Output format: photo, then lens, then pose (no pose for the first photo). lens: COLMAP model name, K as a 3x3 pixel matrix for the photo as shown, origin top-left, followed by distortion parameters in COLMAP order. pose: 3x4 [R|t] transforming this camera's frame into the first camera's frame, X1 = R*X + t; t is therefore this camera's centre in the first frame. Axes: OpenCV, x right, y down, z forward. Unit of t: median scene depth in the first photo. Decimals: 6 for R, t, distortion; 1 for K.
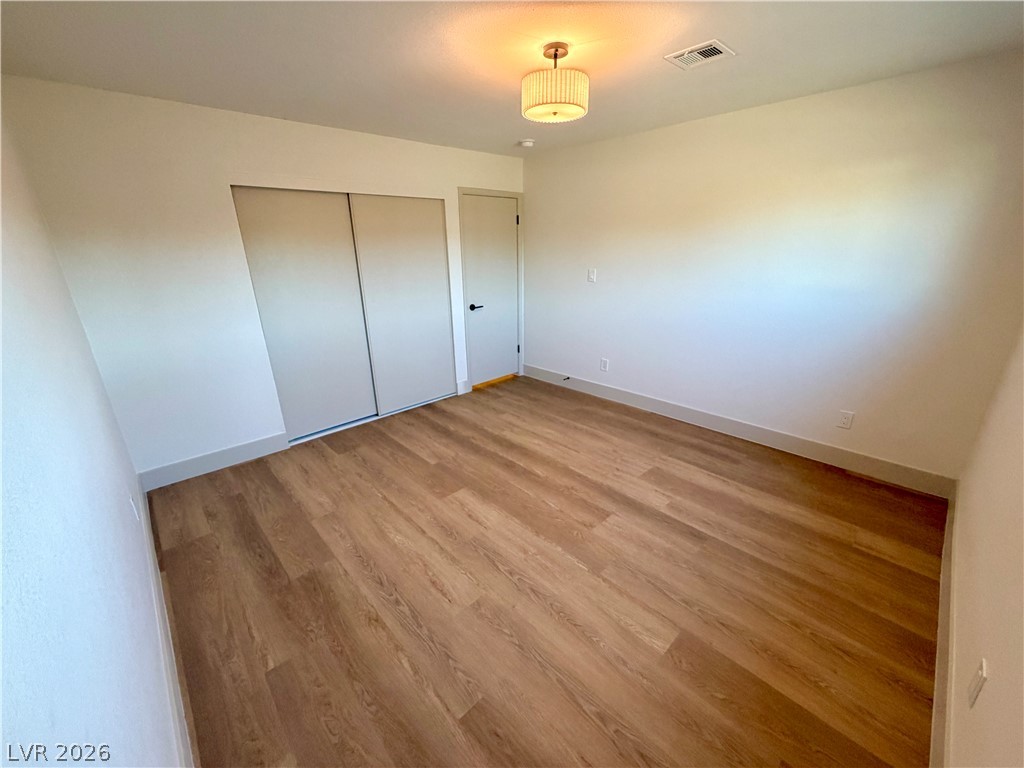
lens RADIAL K [[409.6, 0, 514.7], [0, 409.6, 384.7], [0, 0, 1]] dist [-0.001287, 0.000803]
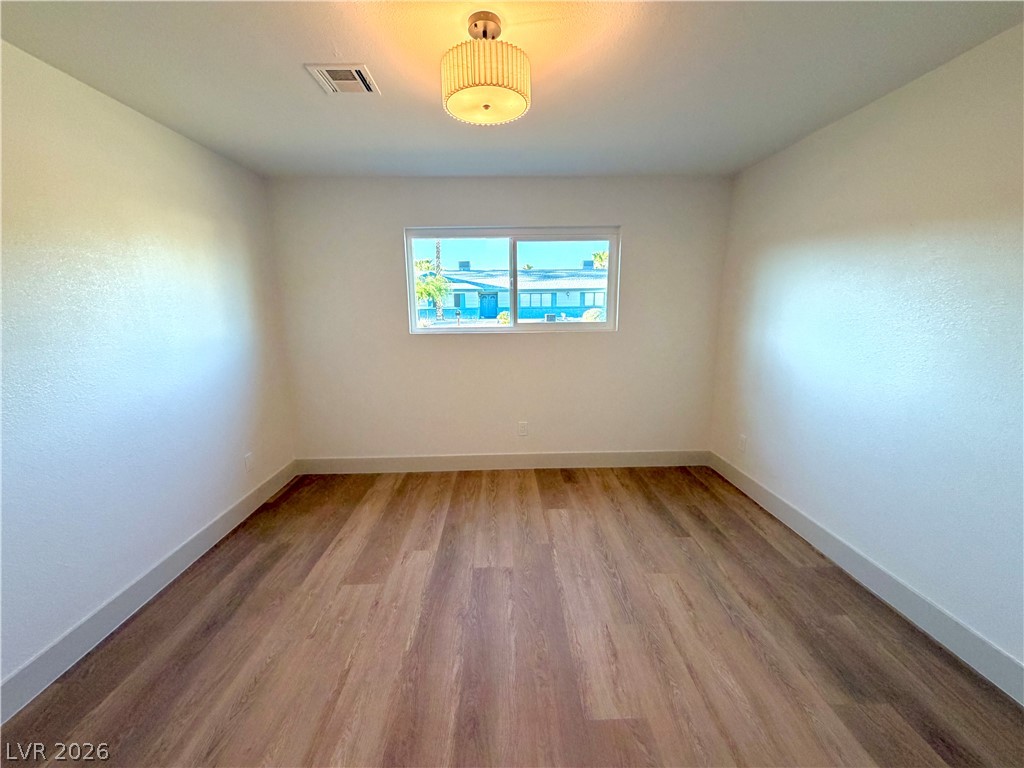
lens RADIAL K [[409.6, 0, 513.8], [0, 409.6, 382.5], [0, 0, 1]] dist [-0.001287, 0.000803]
pose [[-0.742295, -0.101839, 0.662289, -0.417221], [0.240902, 0.881740, 0.405588, -0.427915], [-0.625271, 0.460613, -0.629978, 1.417204]]
